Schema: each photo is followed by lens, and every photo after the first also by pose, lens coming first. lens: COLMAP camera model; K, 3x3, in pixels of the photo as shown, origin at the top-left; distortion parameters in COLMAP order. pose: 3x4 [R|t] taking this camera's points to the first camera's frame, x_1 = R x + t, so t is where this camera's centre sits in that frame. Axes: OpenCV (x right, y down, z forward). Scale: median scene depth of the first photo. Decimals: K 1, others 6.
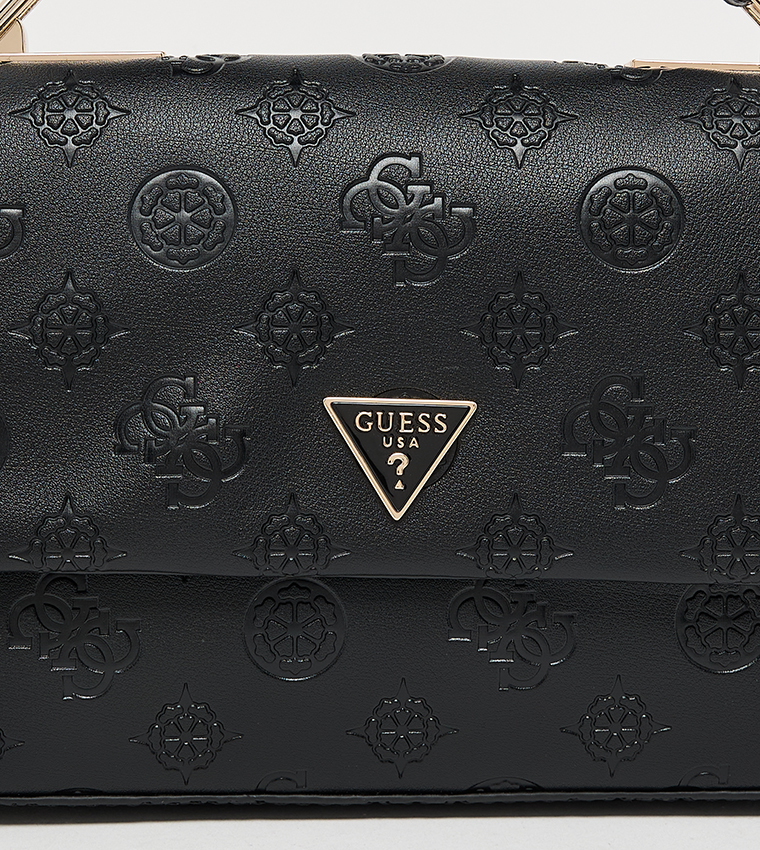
lens RADIAL K [[4101.0, 0, 379.9], [0, 4101.0, 427.2], [0, 0, 1]] dist [0.213375, 0.000000]
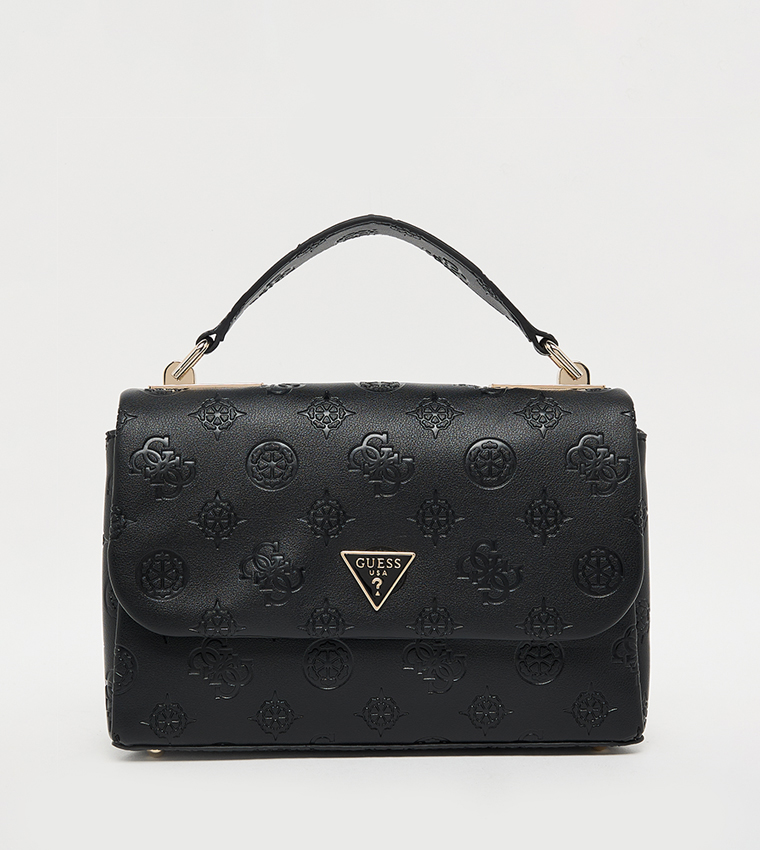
lens RADIAL K [[4101.0, 0, 380.5], [0, 4101.0, 424.1], [0, 0, 1]] dist [0.213375, 0.000000]
pose [[0.999675, -0.007232, -0.024462, 0.056860], [0.006893, 0.999879, -0.013922, -0.042120], [0.024559, 0.013749, 0.999604, -1.056716]]
